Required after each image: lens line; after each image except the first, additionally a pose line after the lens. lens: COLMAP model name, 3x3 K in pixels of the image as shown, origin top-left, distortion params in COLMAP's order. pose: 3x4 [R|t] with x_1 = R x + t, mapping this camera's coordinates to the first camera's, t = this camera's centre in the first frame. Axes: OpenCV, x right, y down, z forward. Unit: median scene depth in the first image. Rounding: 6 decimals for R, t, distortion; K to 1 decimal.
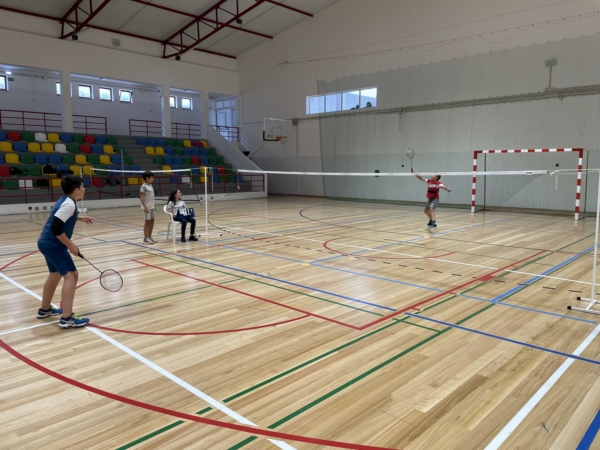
lens RADIAL K [[460.2, 0, 300.1], [0, 460.2, 213.3], [0, 0, 1]] dist [0.112768, -0.126870]
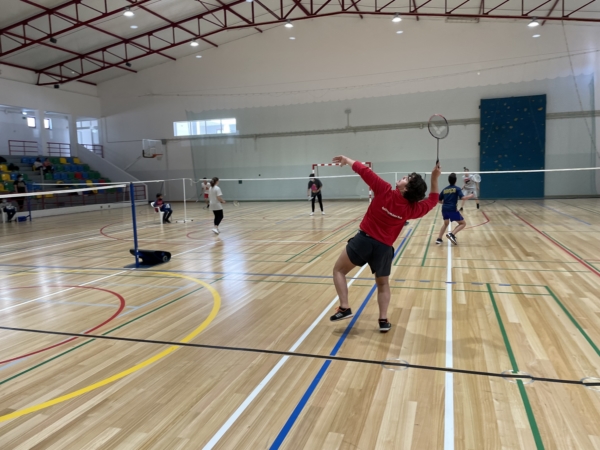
lens RADIAL K [[452.3, 0, 302.9], [0, 452.3, 213.0], [0, 0, 1]] dist [0.070188, -0.107526]
pose [[0.892965, -0.066312, 0.445214, -0.250119], [0.076929, 0.997020, -0.005796, 0.027391], [-0.443503, 0.039425, 0.895405, -0.255702]]
